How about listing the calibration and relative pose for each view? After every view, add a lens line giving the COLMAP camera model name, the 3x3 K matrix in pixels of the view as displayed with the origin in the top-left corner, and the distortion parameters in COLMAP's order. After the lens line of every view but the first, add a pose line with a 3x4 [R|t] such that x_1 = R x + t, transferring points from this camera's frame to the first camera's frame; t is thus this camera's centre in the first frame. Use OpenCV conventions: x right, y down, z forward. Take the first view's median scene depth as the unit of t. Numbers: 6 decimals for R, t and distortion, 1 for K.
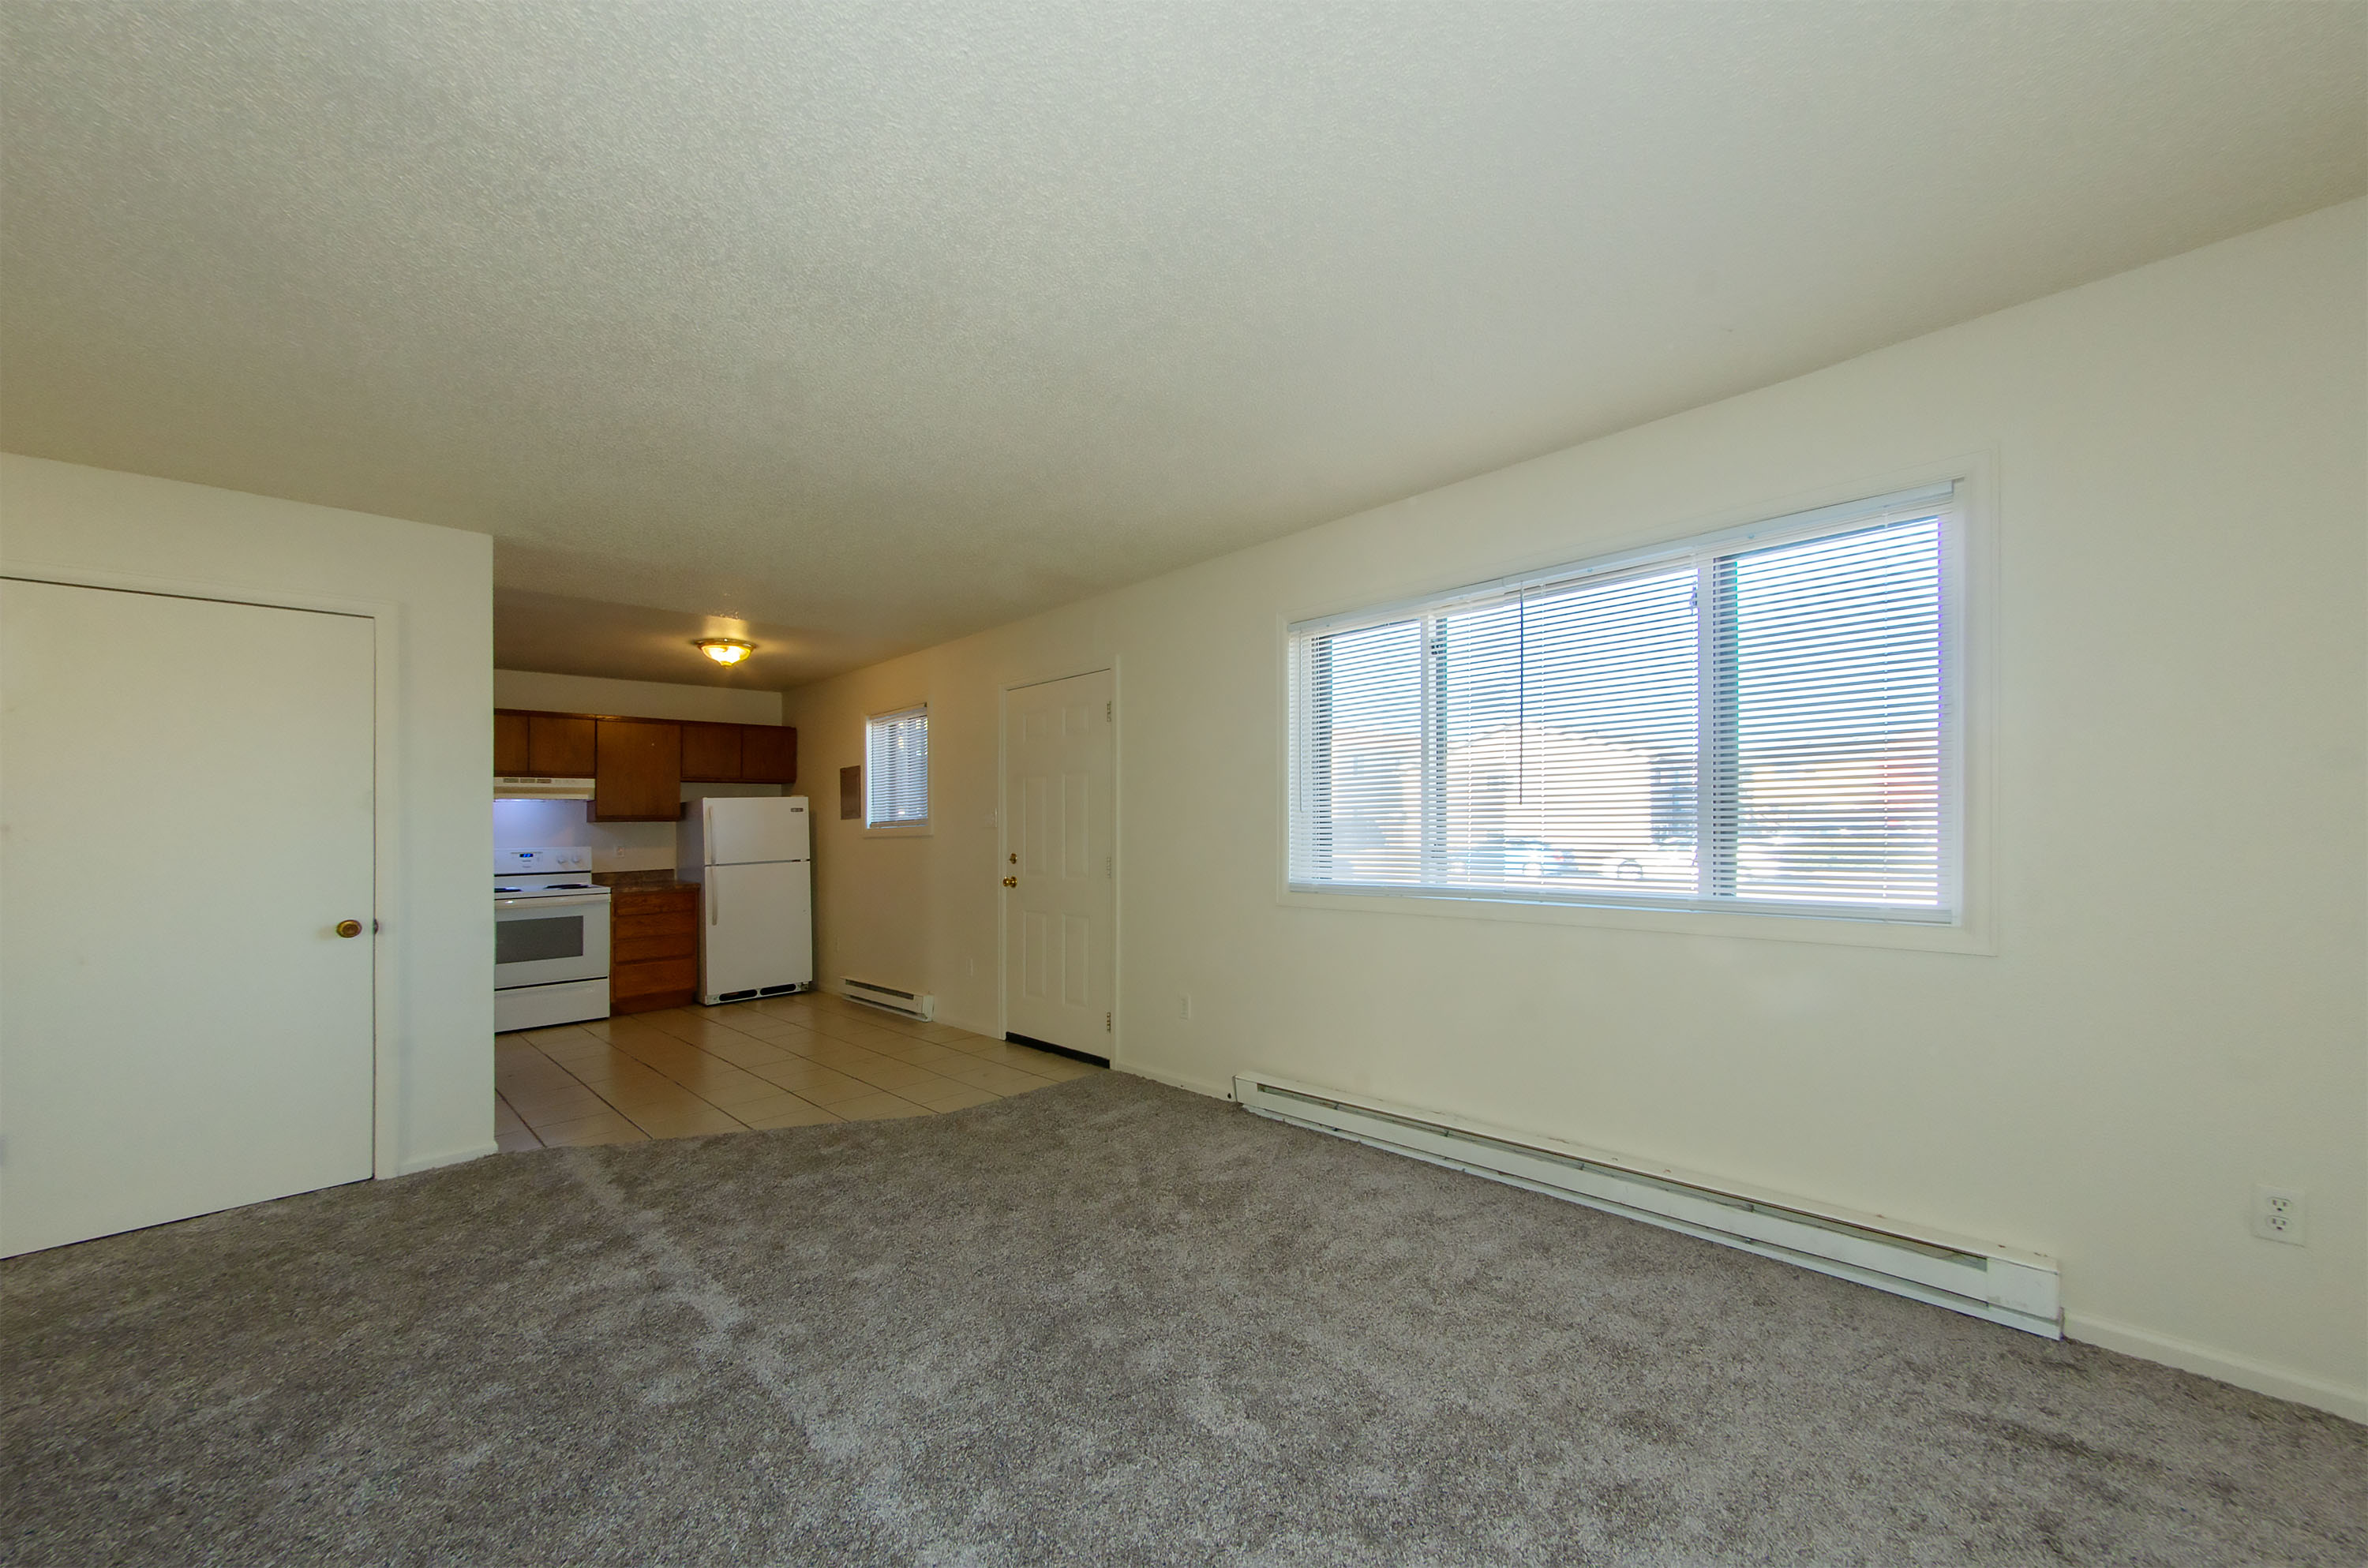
lens RADIAL K [[861.0, 0, 1179.9], [0, 861.0, 852.4], [0, 0, 1]] dist [-0.000552, -0.000036]
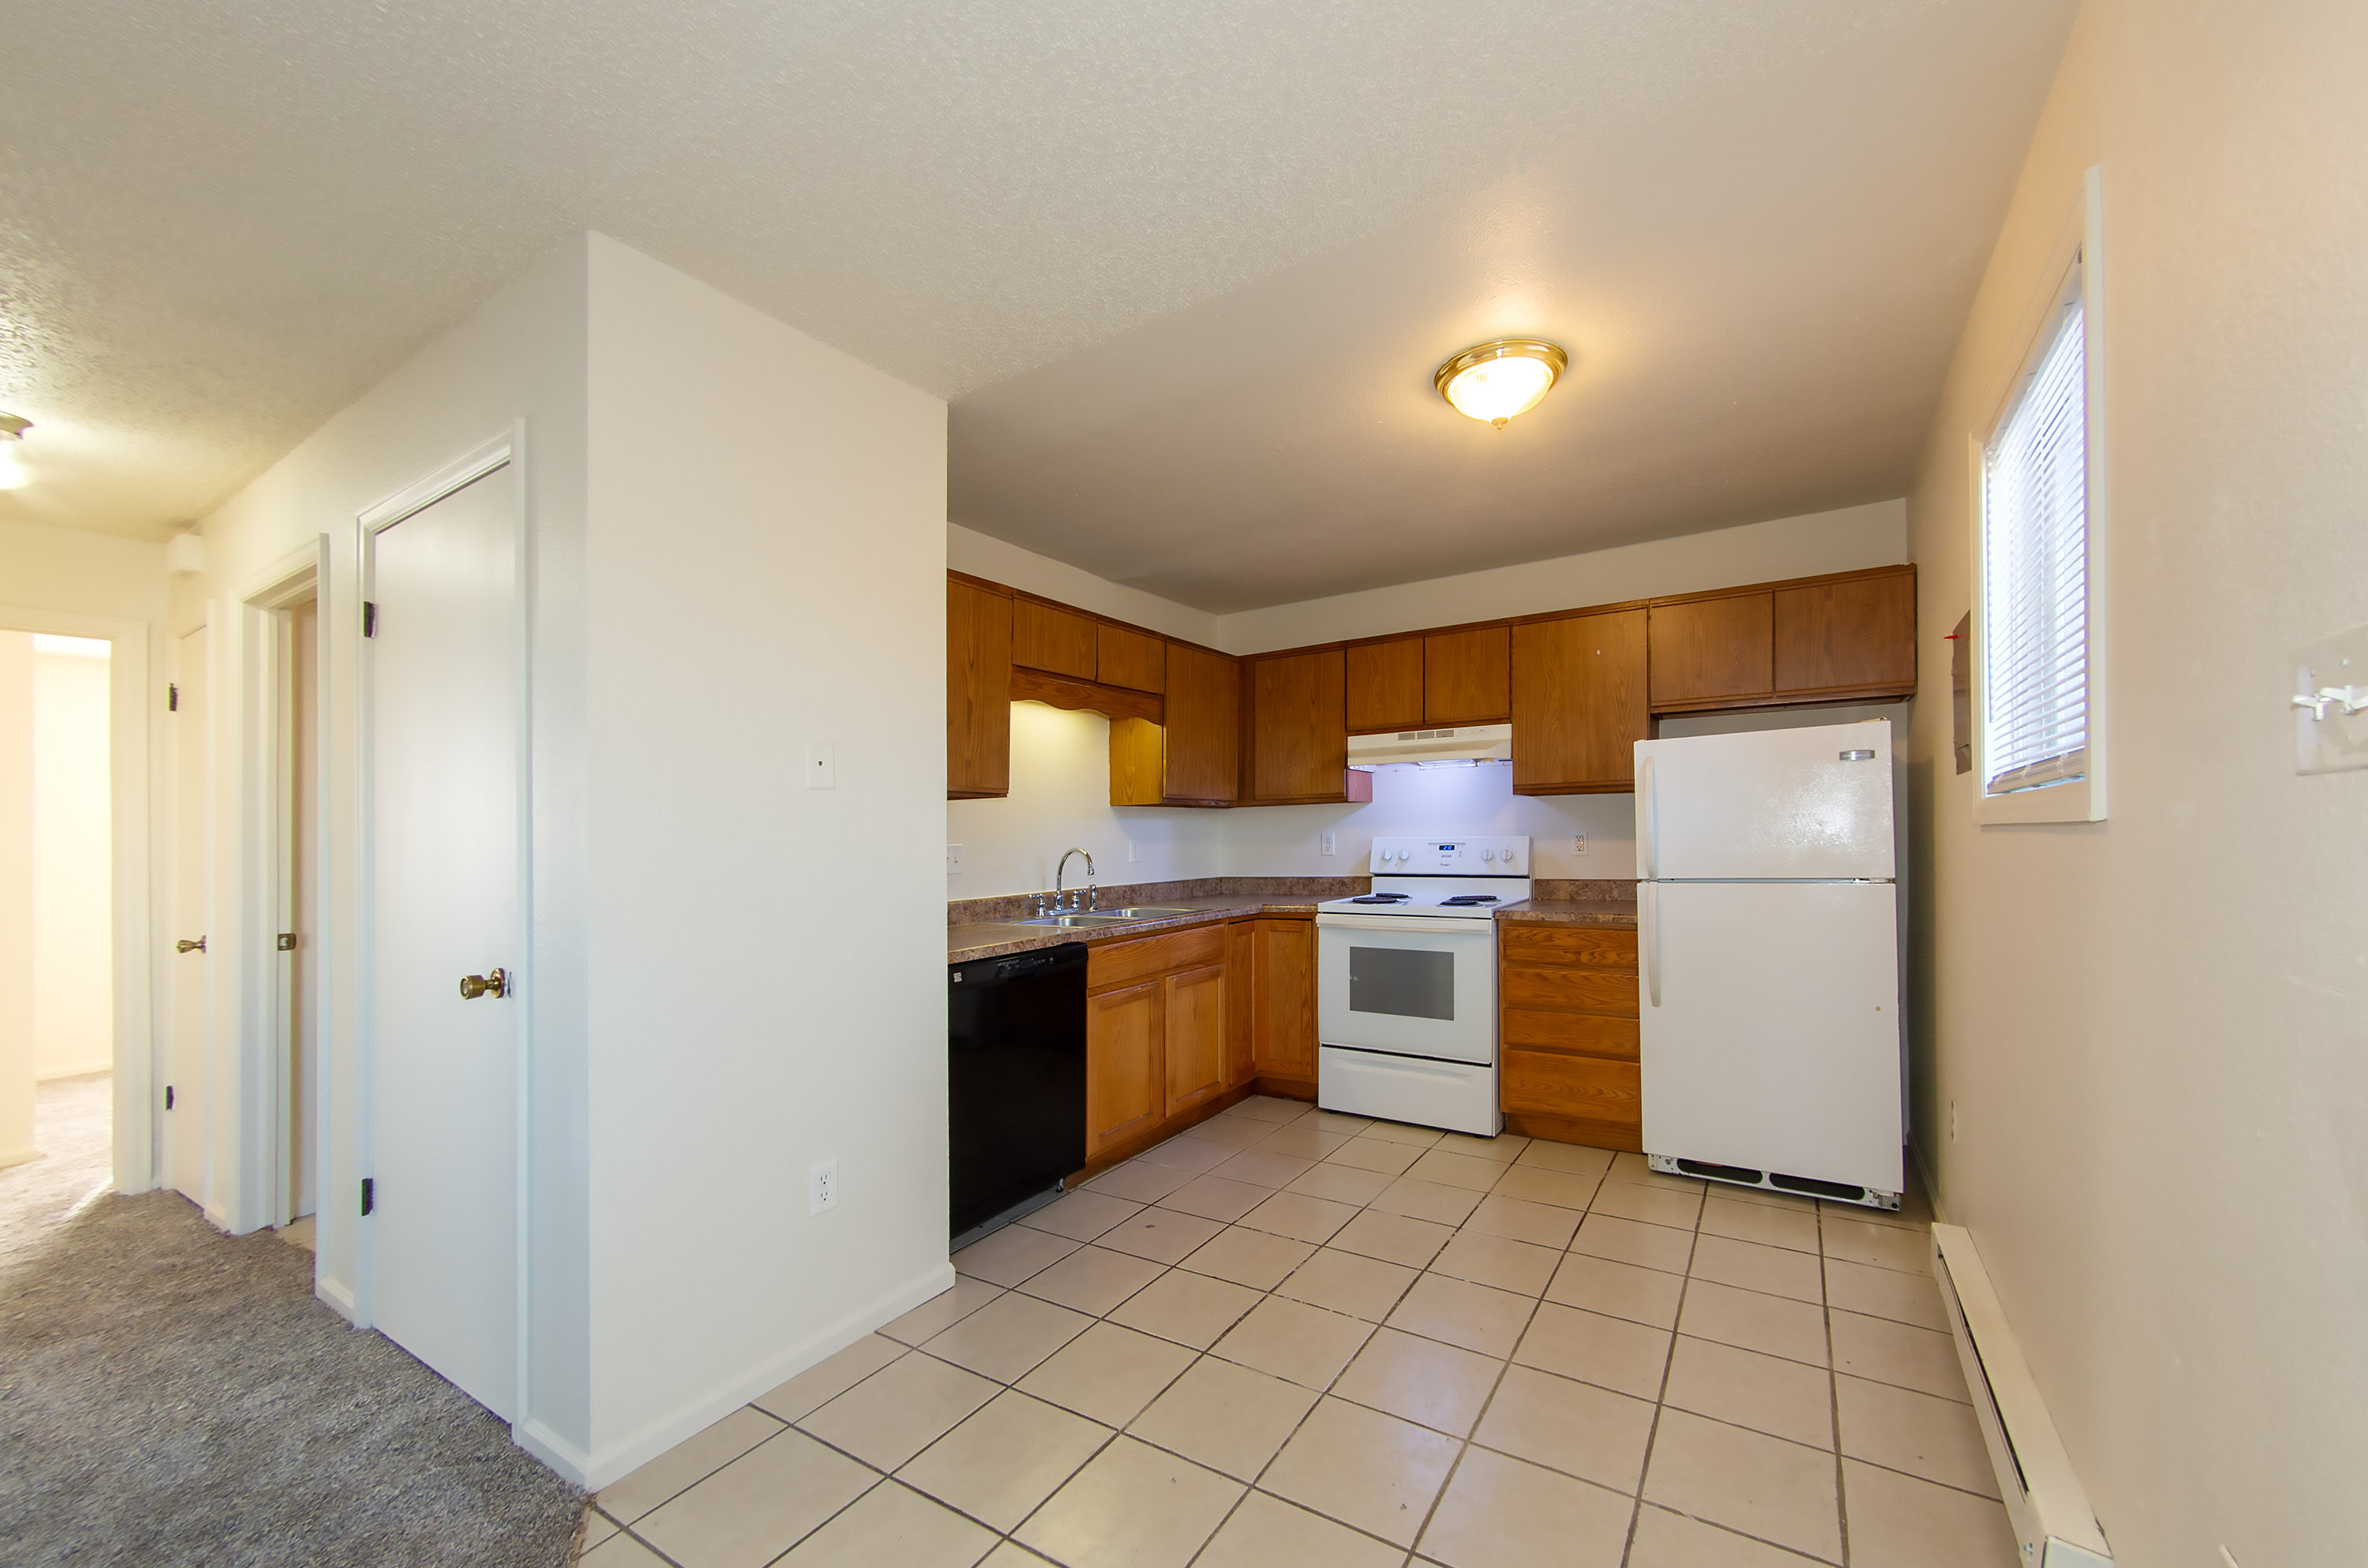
lens RADIAL K [[952.6, 0, 1189.6], [0, 952.6, 802.1], [0, 0, 1]] dist [0.000016, -0.000039]
pose [[0.213505, -0.014609, -0.976833, -0.084292], [-0.014024, 0.999739, -0.018017, -0.015934], [0.976841, 0.017546, 0.213245, 0.657990]]
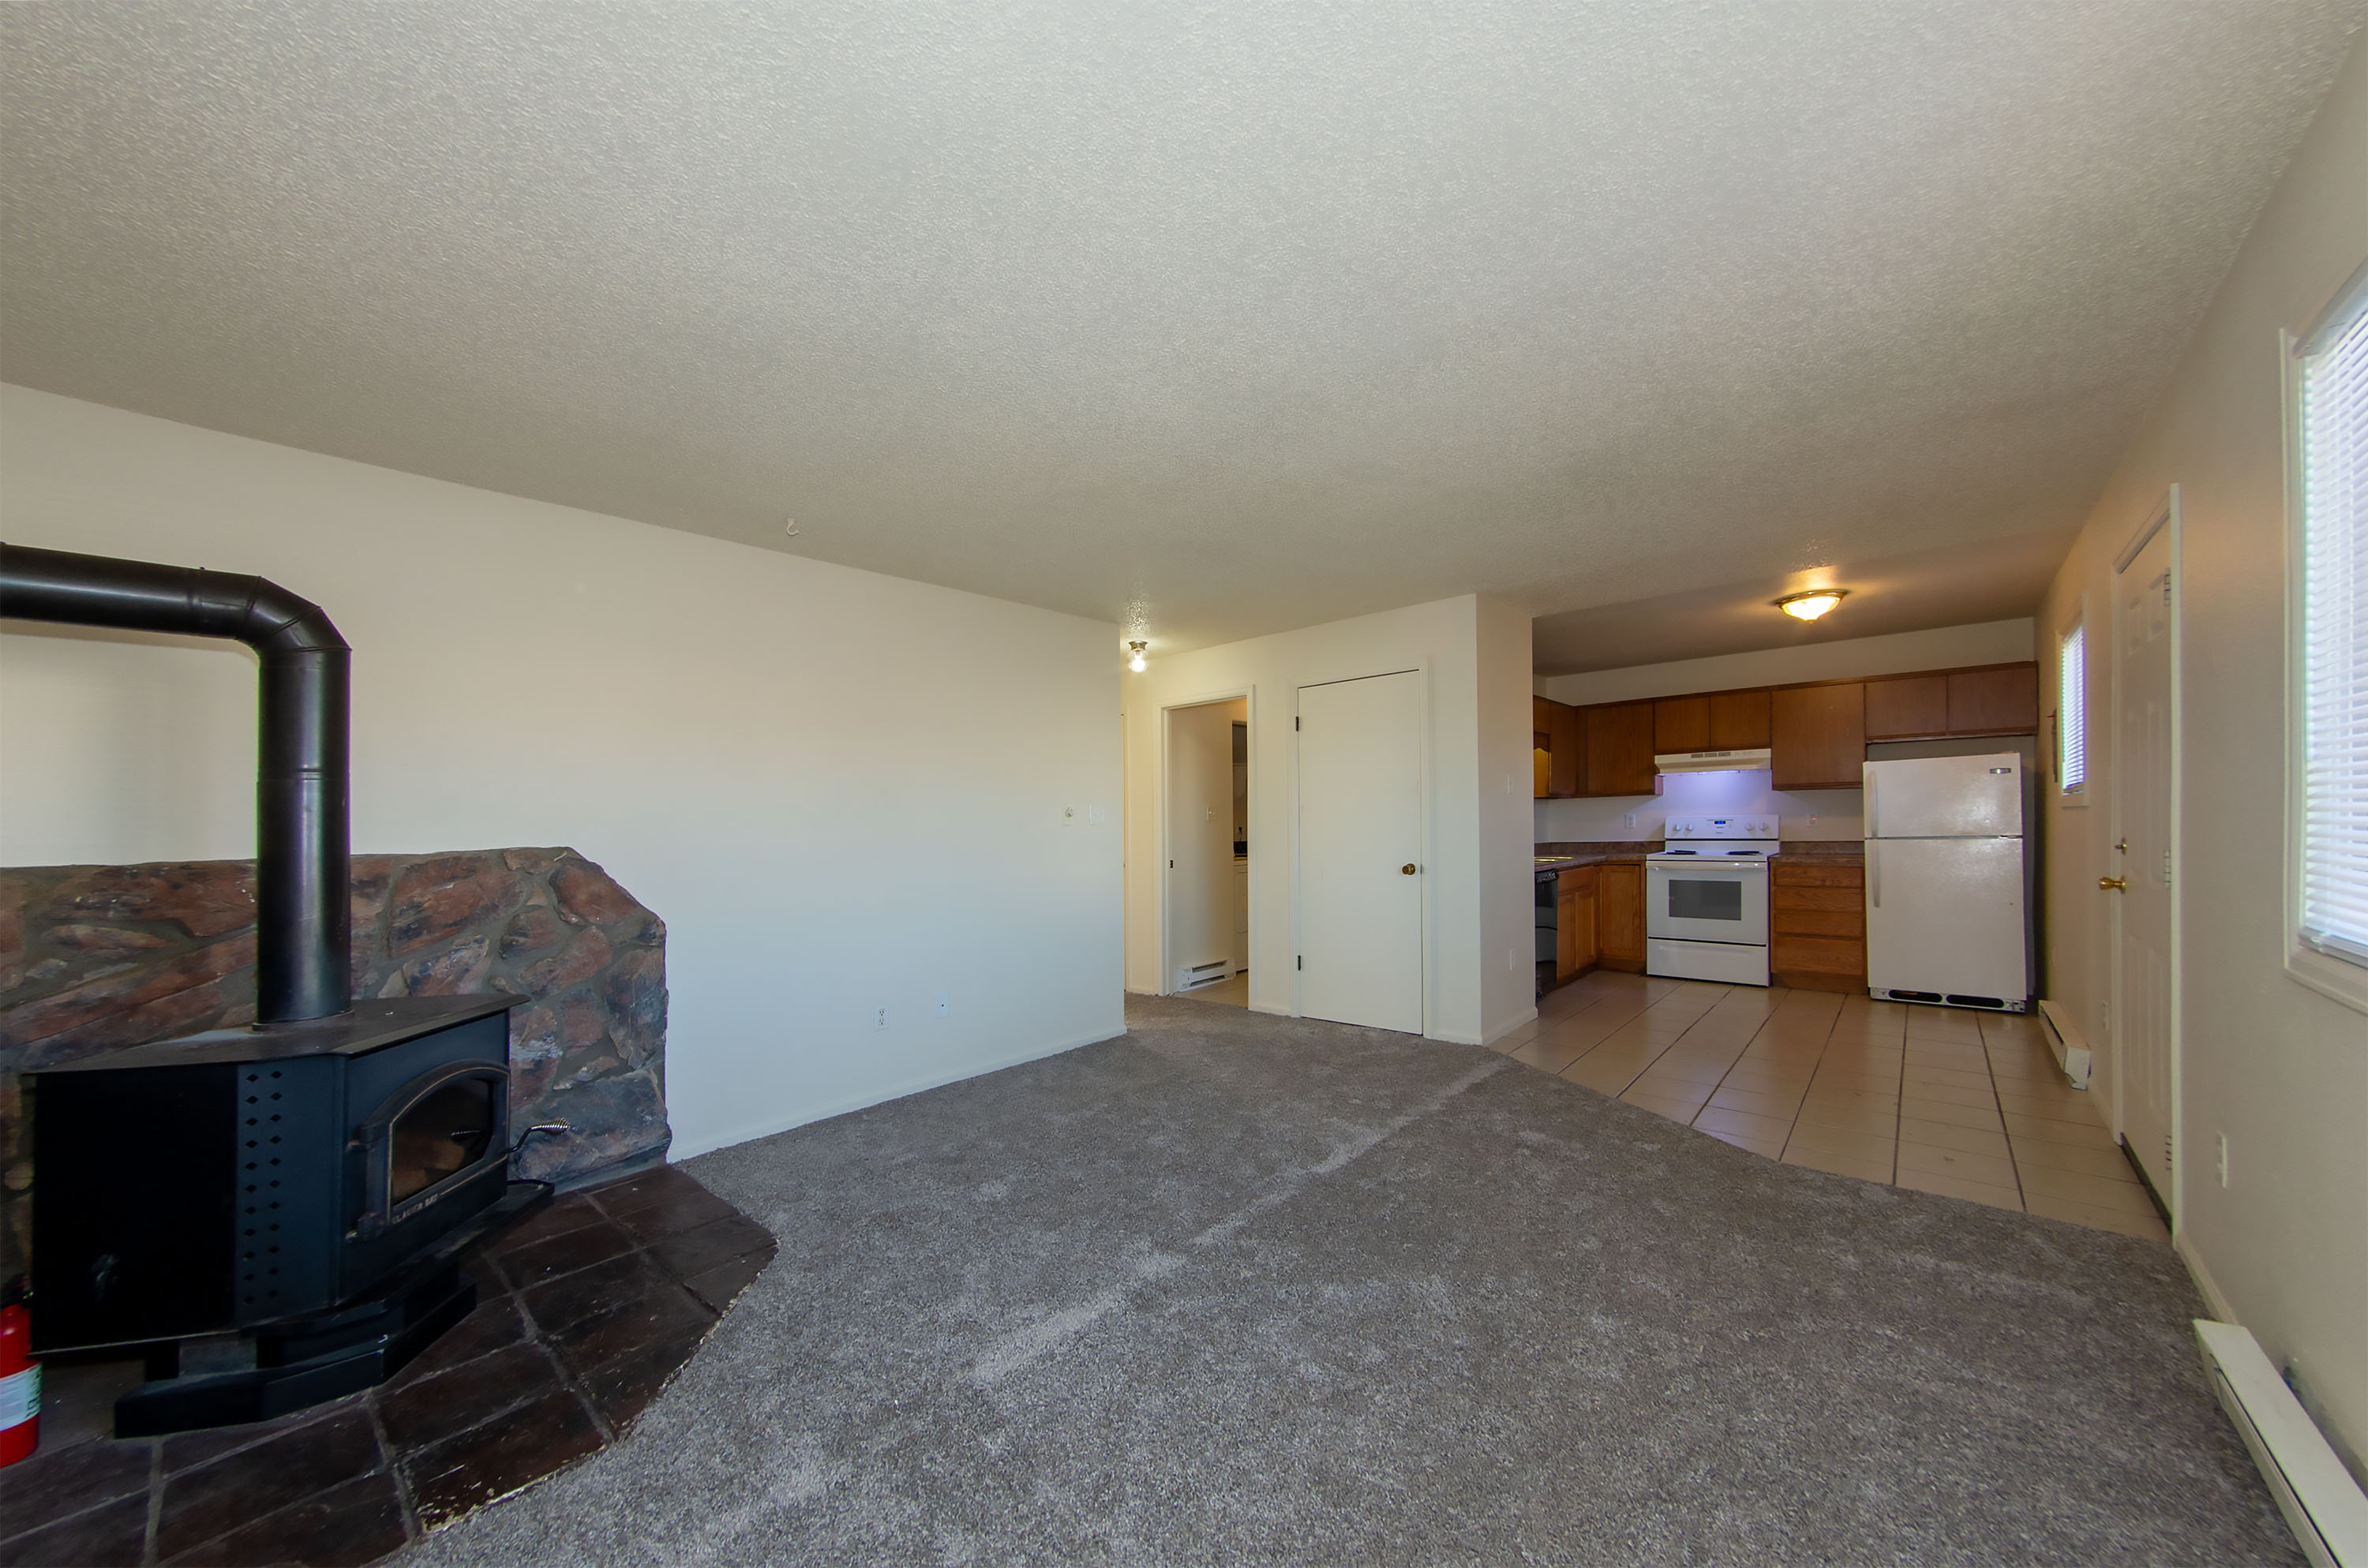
lens RADIAL K [[882.2, 0, 1174.9], [0, 882.2, 799.5], [0, 0, 1]] dist [0.001339, 0.000205]
pose [[0.067646, -0.004155, -0.997701, 0.312130], [-0.010280, 0.999935, -0.004862, -0.013353], [0.997656, 0.010585, 0.067599, 0.240062]]
